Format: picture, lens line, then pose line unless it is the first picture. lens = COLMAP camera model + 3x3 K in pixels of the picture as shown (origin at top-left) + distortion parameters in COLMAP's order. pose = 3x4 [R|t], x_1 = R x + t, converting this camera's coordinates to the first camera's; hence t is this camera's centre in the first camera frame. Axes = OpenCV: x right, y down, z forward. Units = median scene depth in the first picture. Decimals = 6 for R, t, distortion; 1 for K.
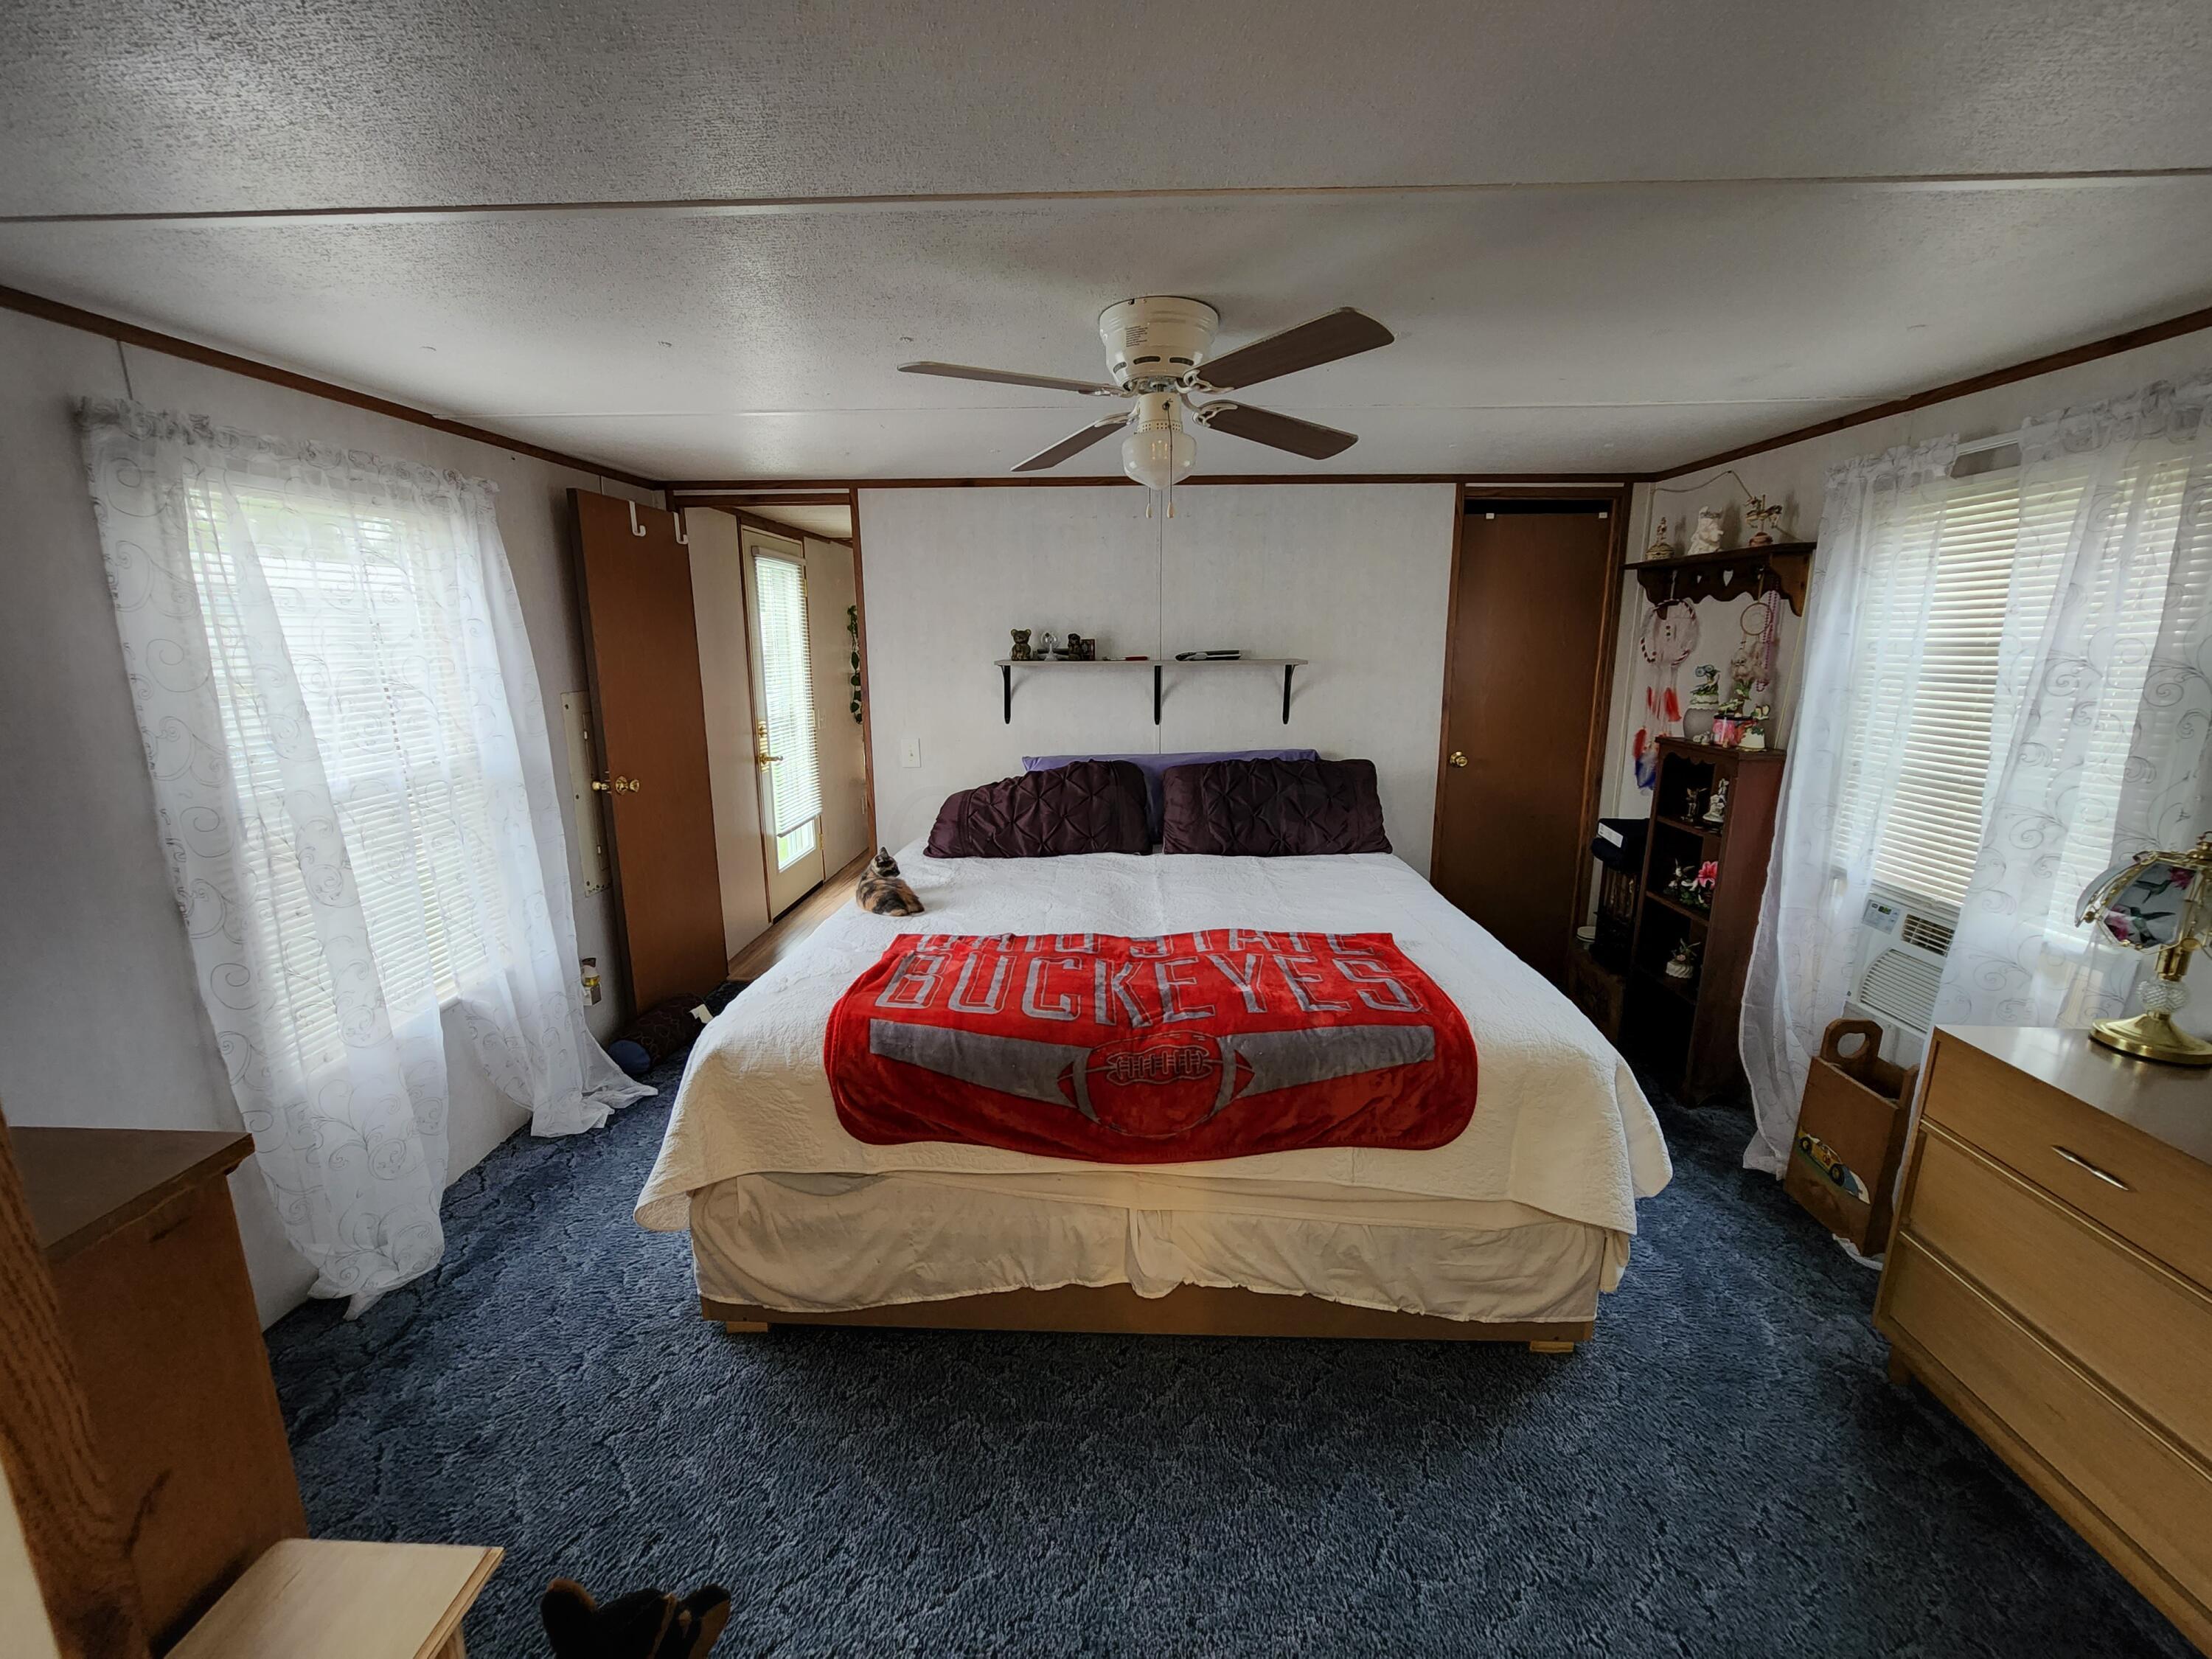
lens RADIAL K [[909.7, 0, 1097.3], [0, 909.7, 829.6], [0, 0, 1]] dist [-0.005920, 0.002224]
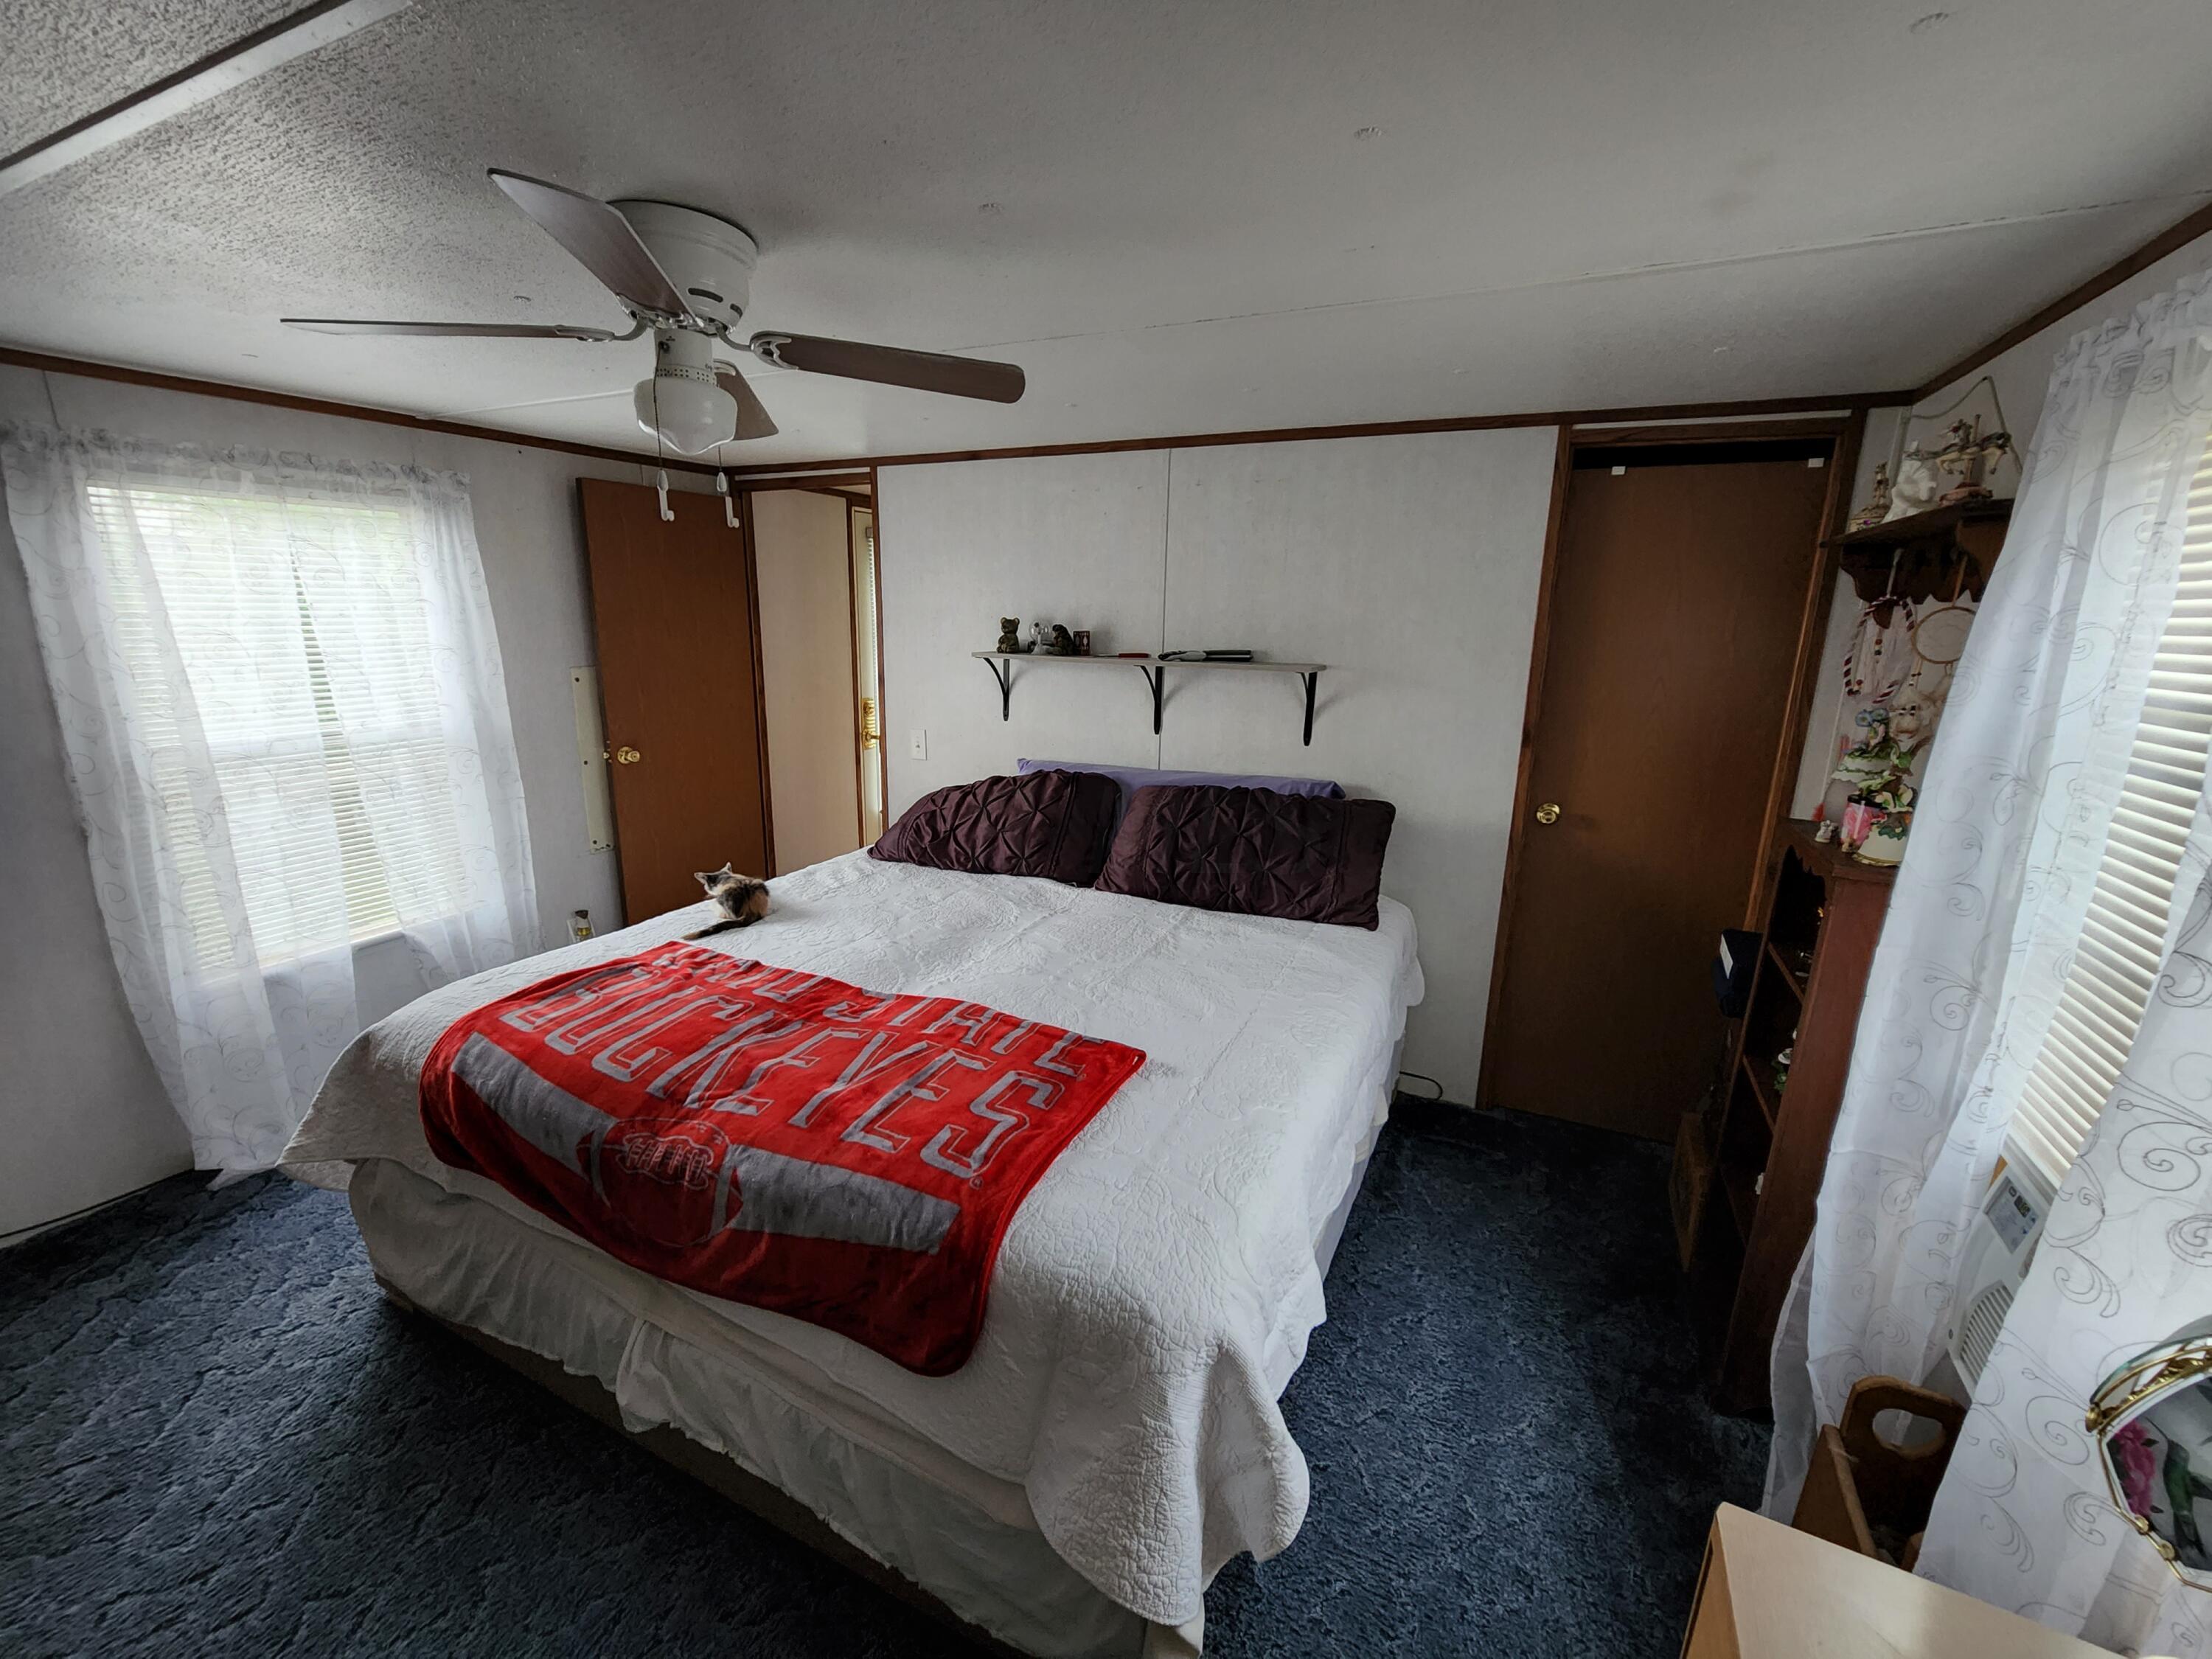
lens RADIAL K [[909.7, 0, 1105.0], [0, 909.7, 830.4], [0, 0, 1]] dist [-0.005920, 0.002224]
pose [[0.913693, 0.116059, -0.389481, 0.535930], [-0.106702, 0.993242, 0.045655, -0.088606], [0.392148, -0.000156, 0.919902, 0.296669]]
